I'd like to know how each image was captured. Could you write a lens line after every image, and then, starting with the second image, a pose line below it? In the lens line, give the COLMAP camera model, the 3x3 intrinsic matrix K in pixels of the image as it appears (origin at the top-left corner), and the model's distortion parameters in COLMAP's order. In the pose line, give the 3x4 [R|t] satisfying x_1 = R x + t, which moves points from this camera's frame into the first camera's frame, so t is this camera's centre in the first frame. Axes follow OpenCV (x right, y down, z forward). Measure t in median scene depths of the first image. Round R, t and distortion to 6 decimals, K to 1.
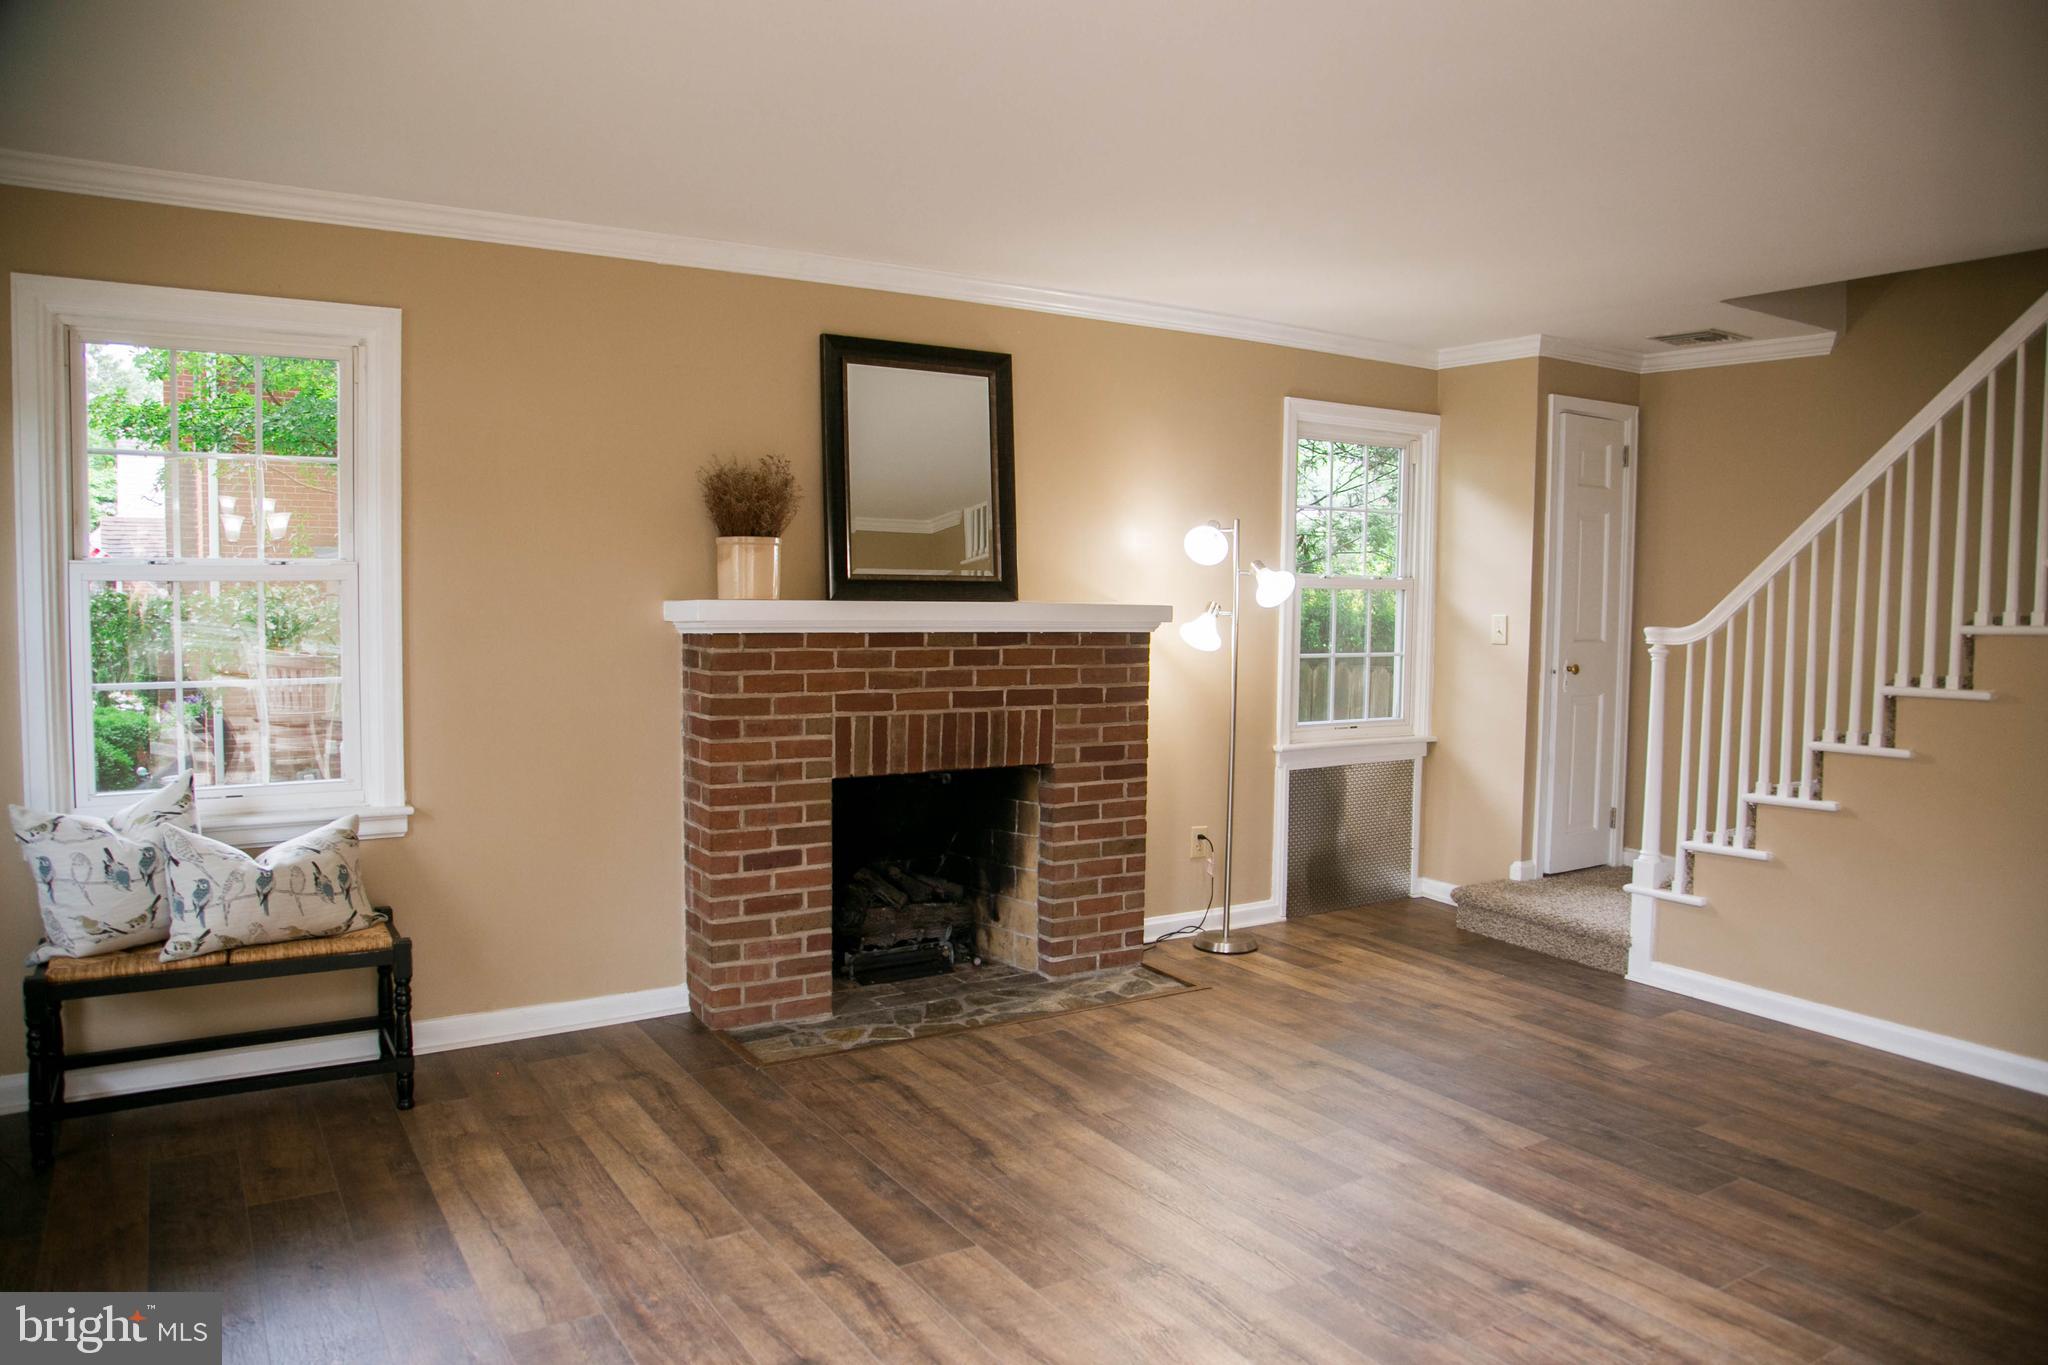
lens RADIAL K [[1430.8, 0, 1022.5], [0, 1430.8, 671.9], [0, 0, 1]] dist [-0.110208, 0.062691]
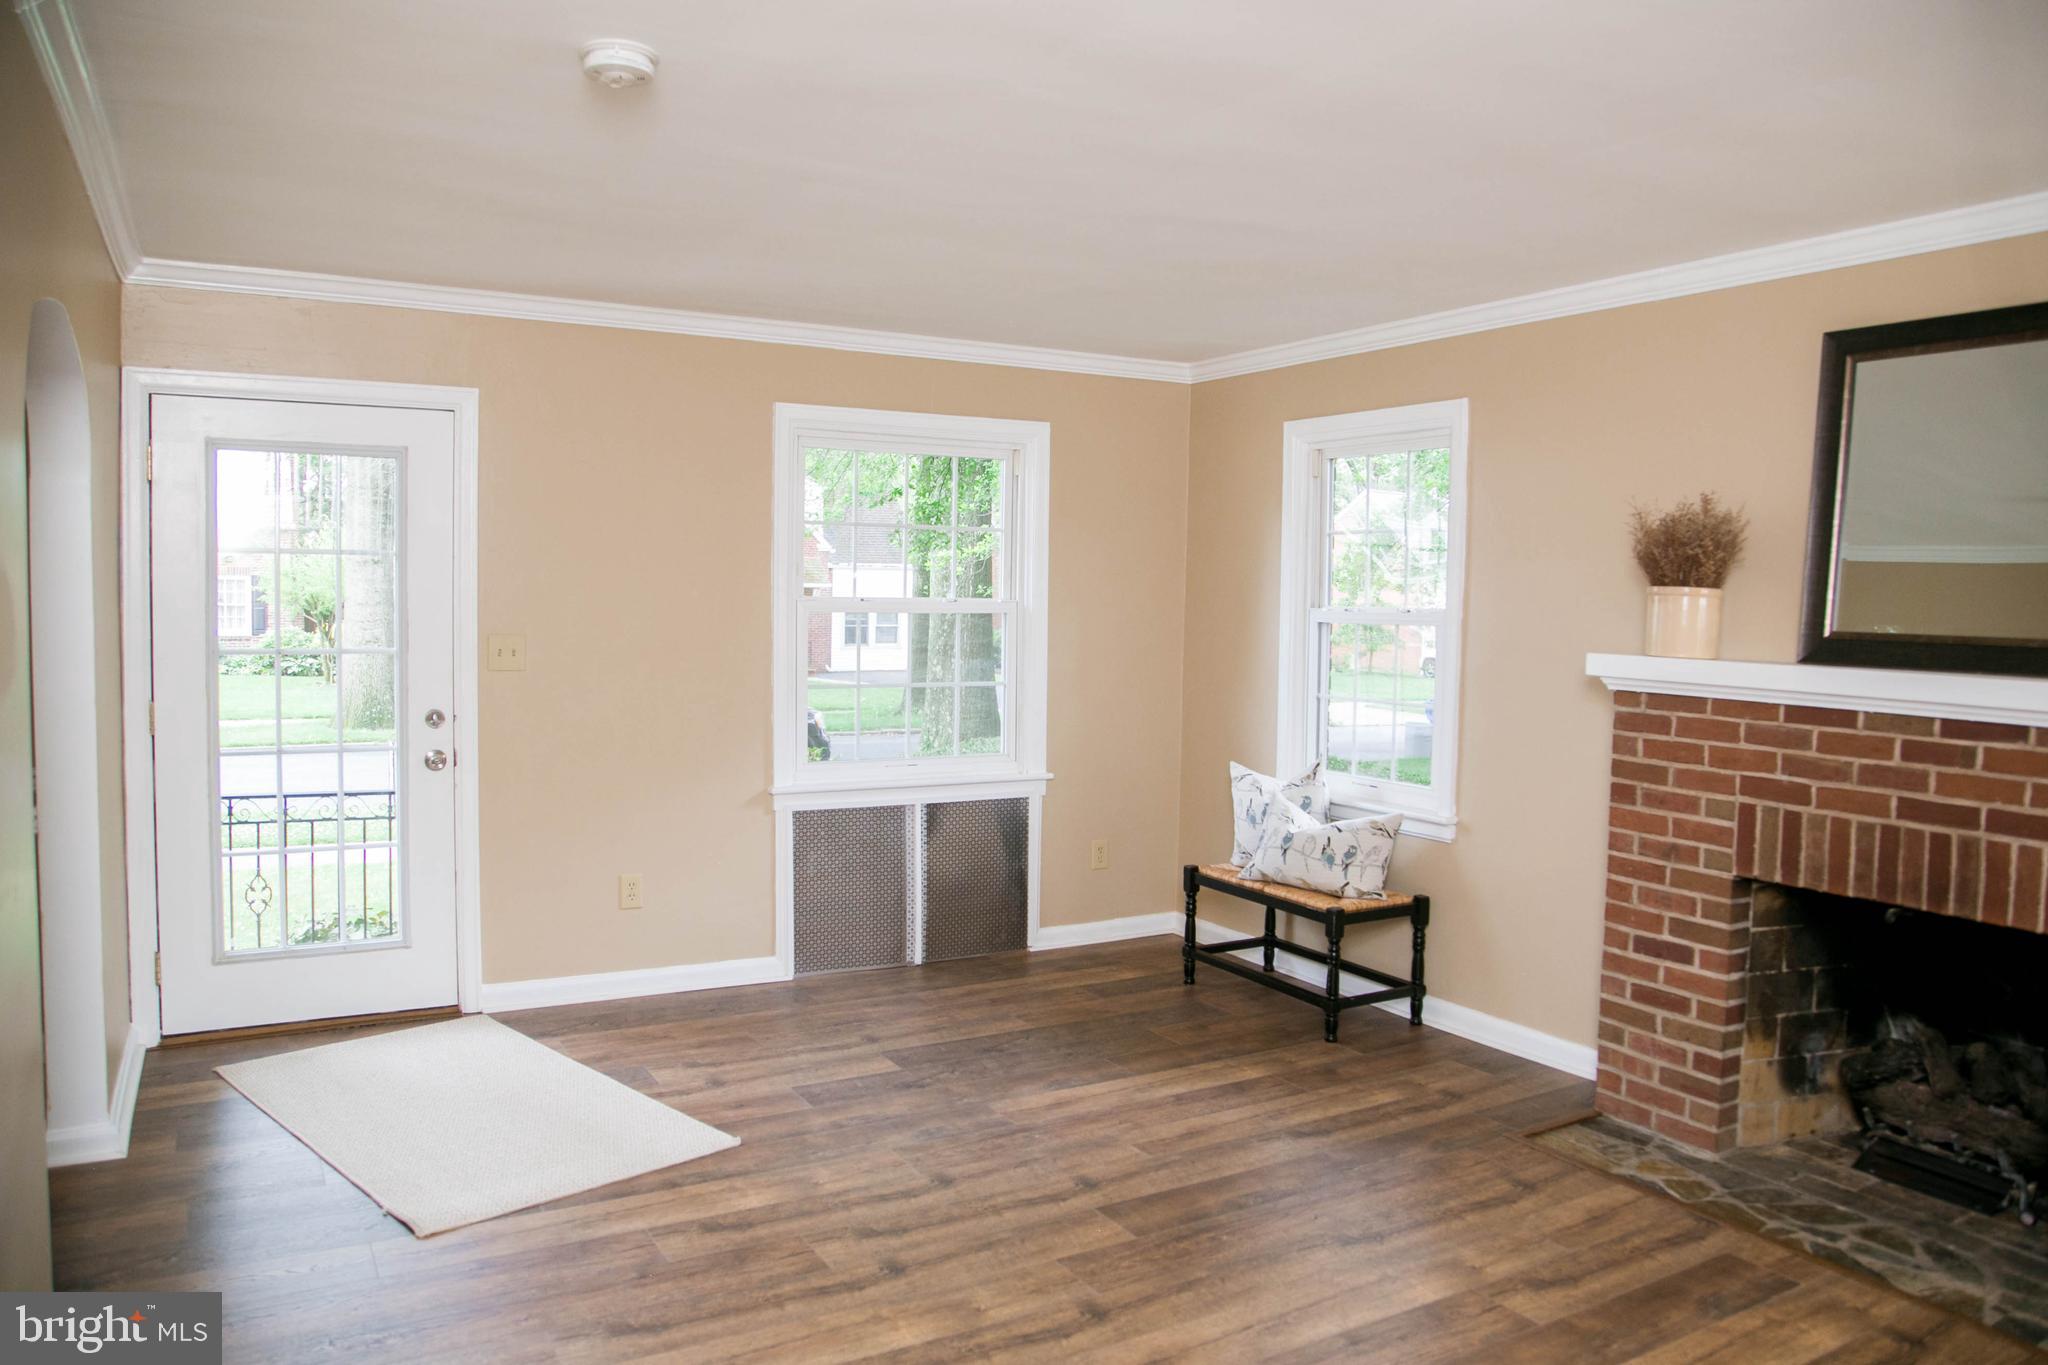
lens RADIAL K [[1430.8, 0, 1022.5], [0, 1430.8, 671.9], [0, 0, 1]] dist [-0.110208, 0.062691]
pose [[-0.036778, 0.040472, -0.998504, 0.683472], [-0.081571, 0.995724, 0.043364, -0.044363], [0.995989, 0.083044, -0.033320, 0.600035]]
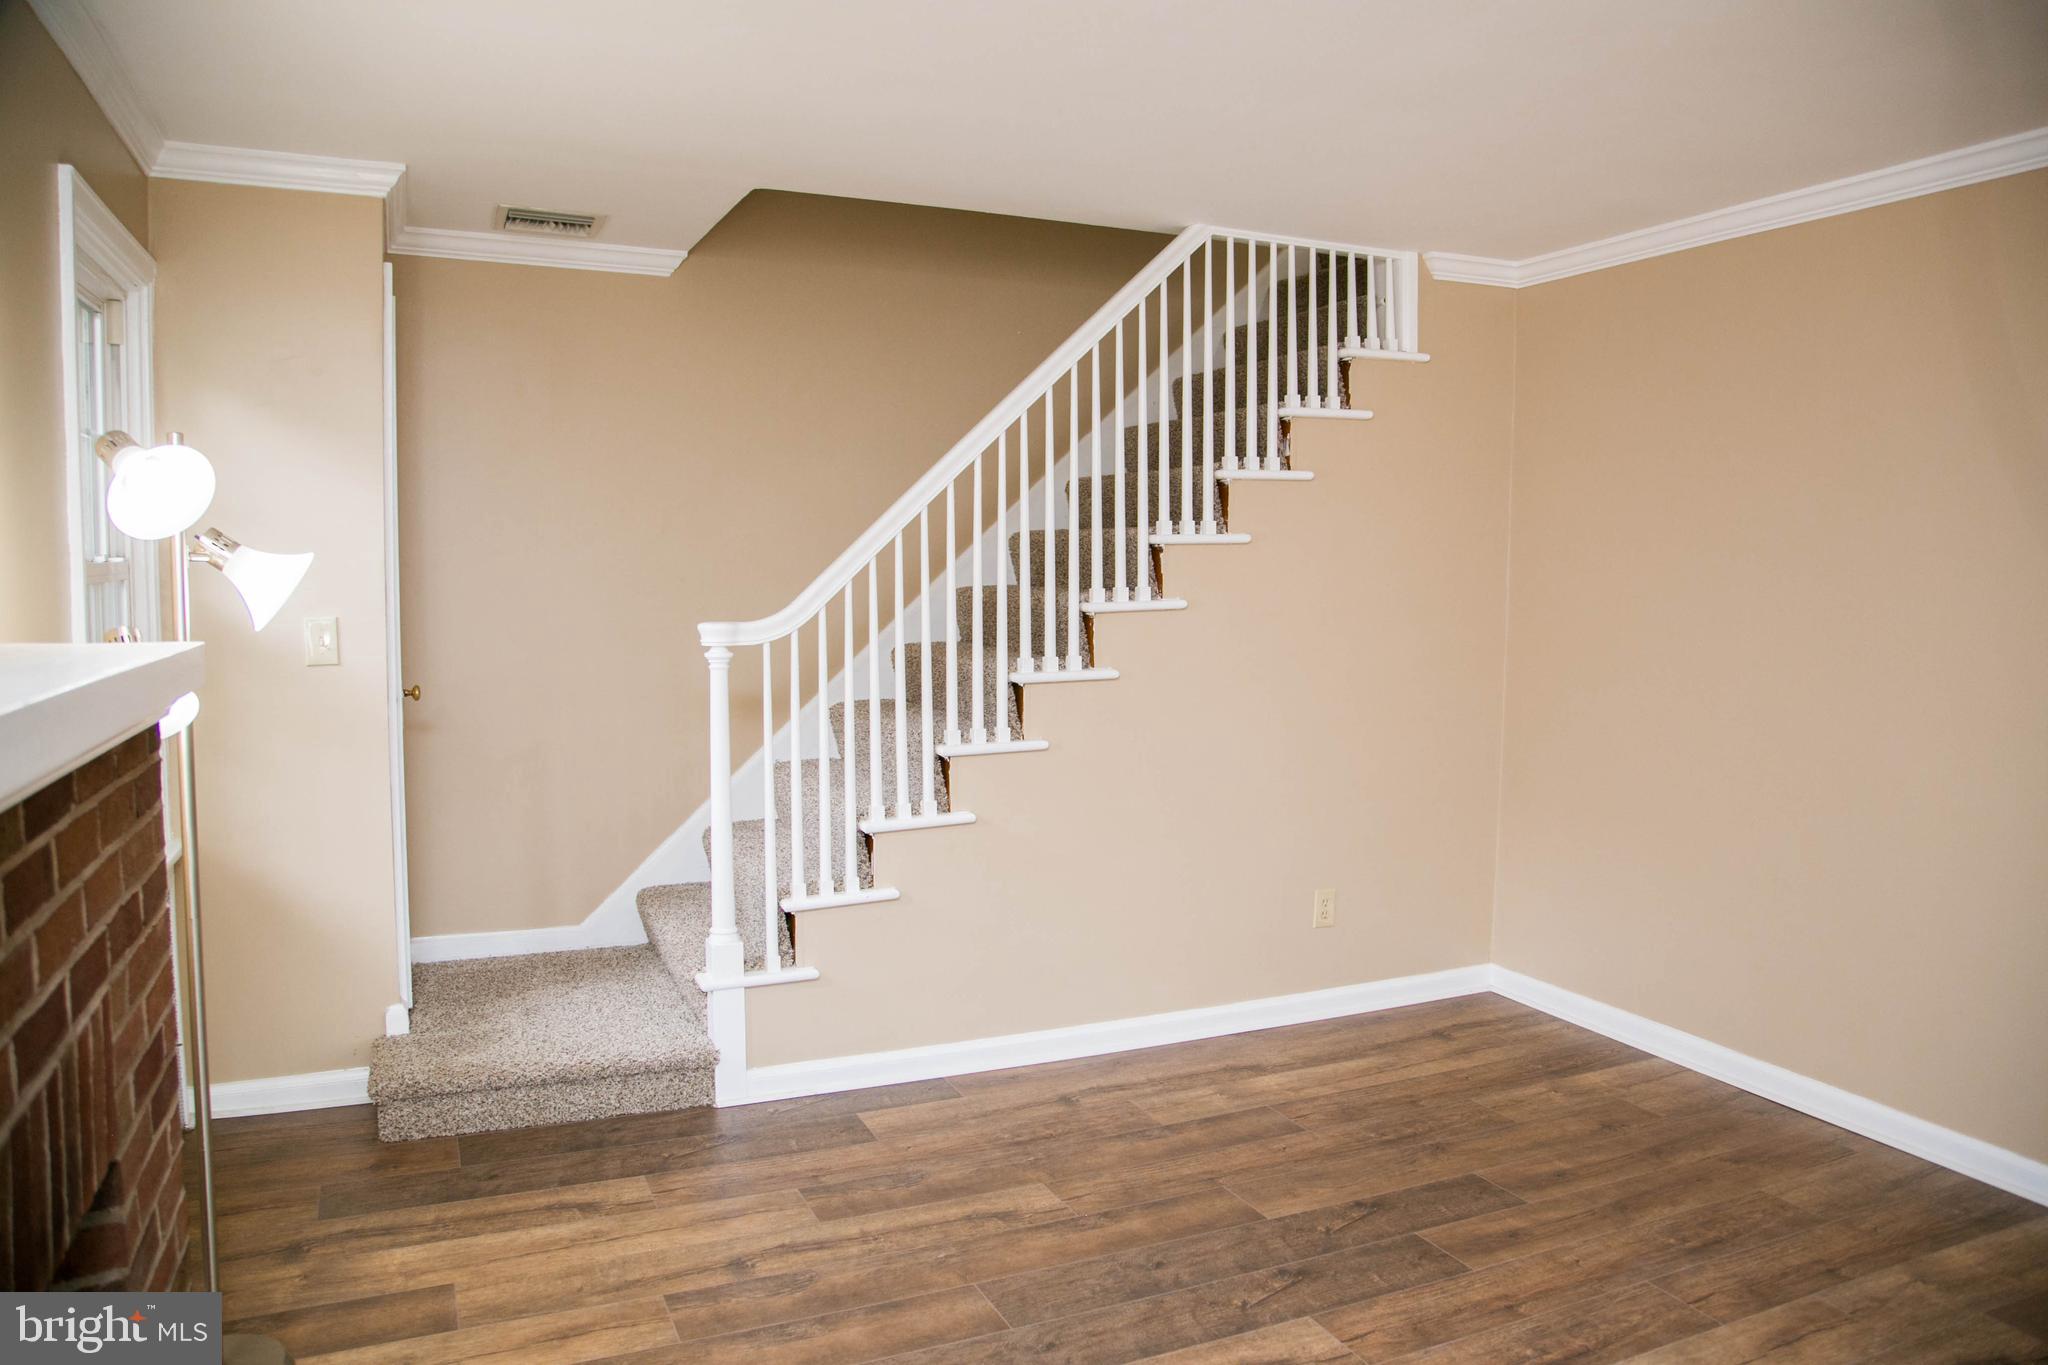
lens RADIAL K [[1430.8, 0, 1022.5], [0, 1430.8, 671.9], [0, 0, 1]] dist [-0.110208, 0.062691]
pose [[0.132651, -0.093951, 0.986700, -0.277990], [0.059054, 0.994478, 0.086752, -0.067256], [-0.989402, 0.046761, 0.137466, 0.813146]]
